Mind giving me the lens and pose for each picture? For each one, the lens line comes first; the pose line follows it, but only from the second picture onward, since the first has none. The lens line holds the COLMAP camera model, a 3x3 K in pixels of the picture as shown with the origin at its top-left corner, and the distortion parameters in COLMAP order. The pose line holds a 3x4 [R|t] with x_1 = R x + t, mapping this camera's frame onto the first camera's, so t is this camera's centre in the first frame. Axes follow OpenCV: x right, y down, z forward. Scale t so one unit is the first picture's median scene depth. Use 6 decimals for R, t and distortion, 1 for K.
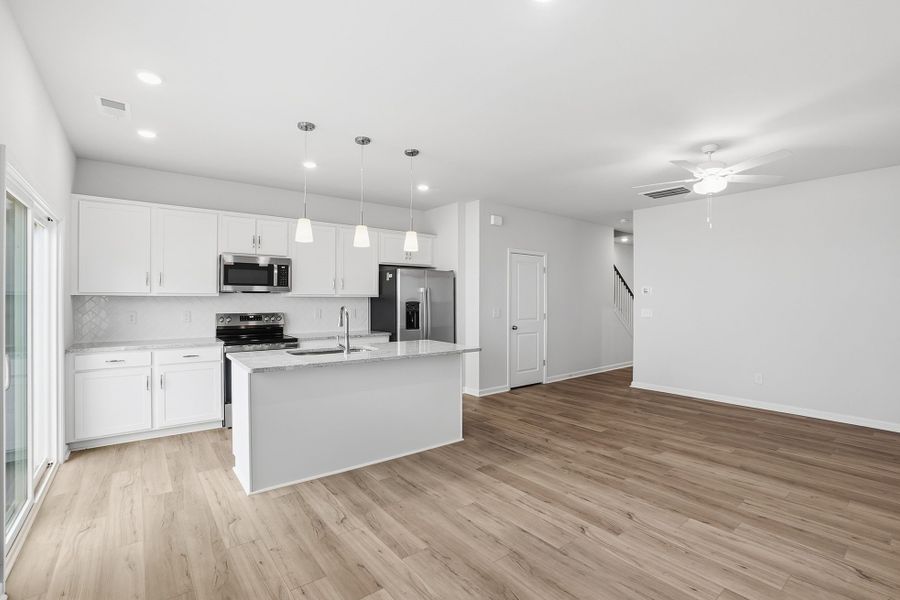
lens RADIAL K [[404.9, 0, 452.2], [0, 404.9, 297.2], [0, 0, 1]] dist [-0.055870, 0.000530]
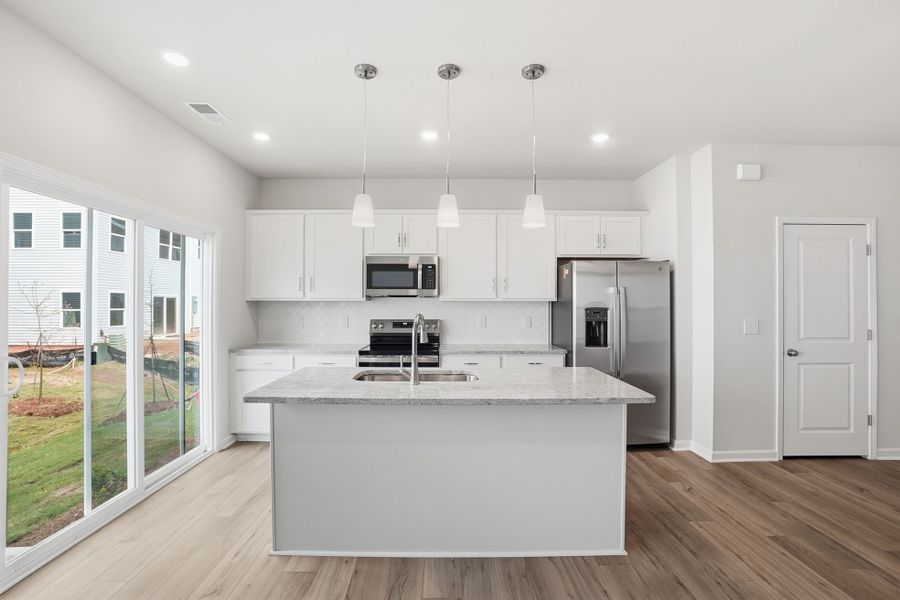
lens RADIAL K [[402.6, 0, 450.0], [0, 402.6, 300.0], [0, 0, 1]] dist [-0.058650, 0.019305]
pose [[0.791542, -0.006182, -0.611083, 0.138420], [0.003731, 0.999979, -0.005284, 0.001292], [0.611103, 0.001902, 0.791549, 0.340777]]
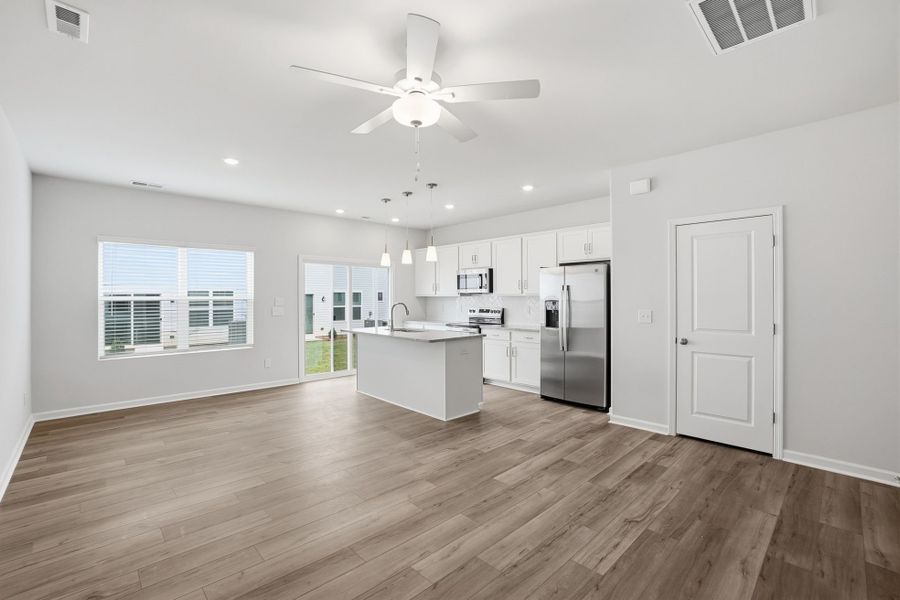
lens RADIAL K [[404.9, 0, 452.2], [0, 404.9, 297.2], [0, 0, 1]] dist [-0.055870, 0.000530]
pose [[0.094895, -0.004327, -0.995478, 0.959326], [0.007510, 0.999965, -0.003631, 0.006199], [0.995459, -0.007132, 0.094925, 0.748647]]
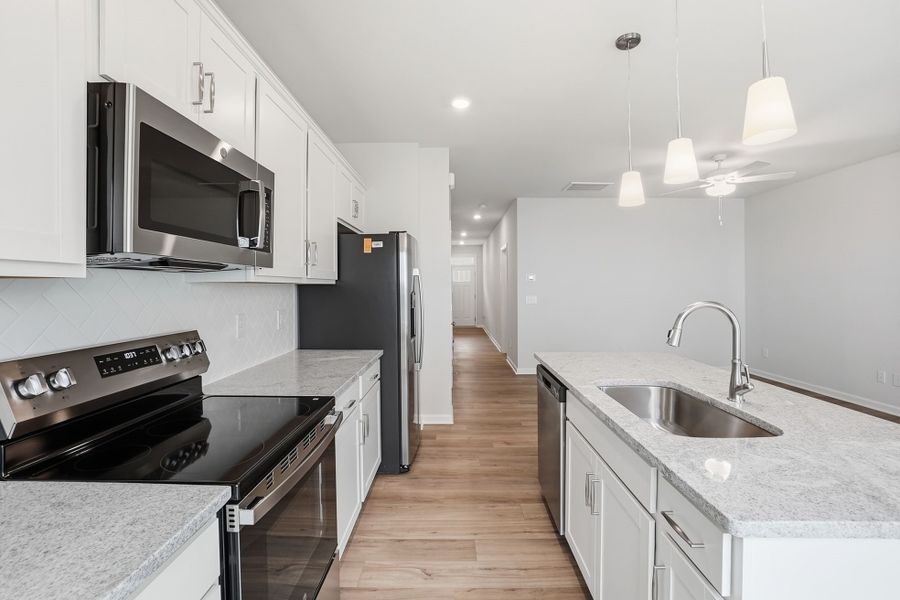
lens RADIAL K [[404.9, 0, 452.2], [0, 404.9, 297.2], [0, 0, 1]] dist [-0.055870, 0.000530]
pose [[0.630321, -0.023770, 0.775970, -0.574554], [0.004696, 0.999630, 0.026807, 0.002870], [-0.776320, -0.013253, 0.630199, 0.662840]]
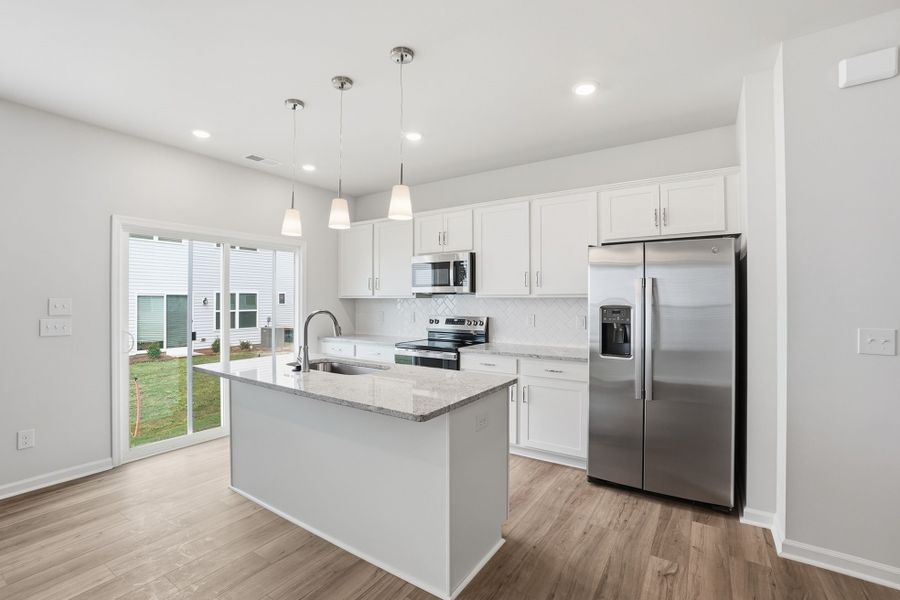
lens RADIAL K [[402.6, 0, 450.0], [0, 402.6, 300.0], [0, 0, 1]] dist [-0.058650, 0.019305]
pose [[0.311614, -0.003334, -0.950203, 0.377907], [0.004854, 0.999986, -0.001917, 0.004301], [0.950196, -0.004015, 0.311626, 0.704247]]
